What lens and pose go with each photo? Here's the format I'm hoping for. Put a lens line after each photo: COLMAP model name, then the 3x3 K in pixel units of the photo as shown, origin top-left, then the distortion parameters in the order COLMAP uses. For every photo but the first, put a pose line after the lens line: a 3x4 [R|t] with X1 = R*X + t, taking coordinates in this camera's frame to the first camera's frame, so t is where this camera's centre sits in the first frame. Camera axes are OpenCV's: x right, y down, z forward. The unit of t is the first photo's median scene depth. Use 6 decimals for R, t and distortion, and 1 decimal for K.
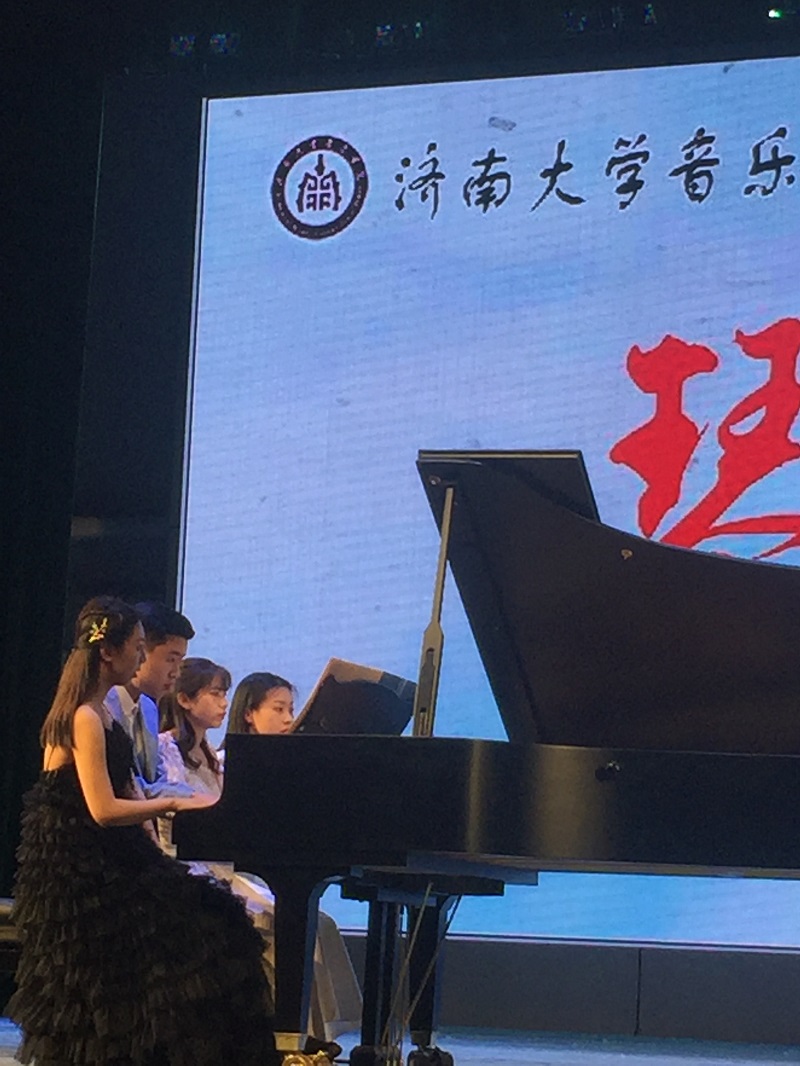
lens RADIAL K [[3335.5, 0, 400.0], [0, 3335.5, 533.5], [0, 0, 1]] dist [0.075922, 0.000000]
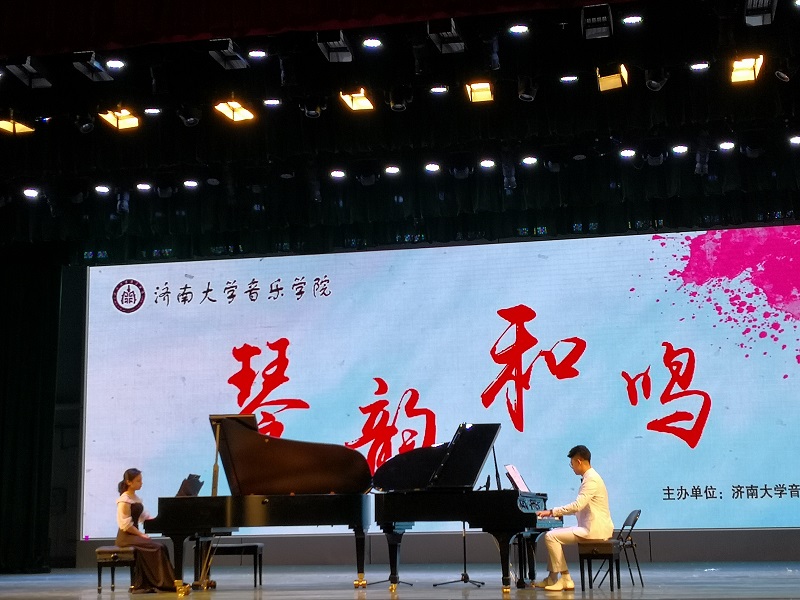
lens RADIAL K [[1186.4, 0, 399.7], [0, 1186.4, 299.7], [0, 0, 1]] dist [0.038679, 0.000000]
pose [[0.971744, -0.018263, 0.235332, -0.041504], [0.032689, 0.997808, -0.057544, -0.030107], [-0.233765, 0.063611, 0.970210, -0.136180]]
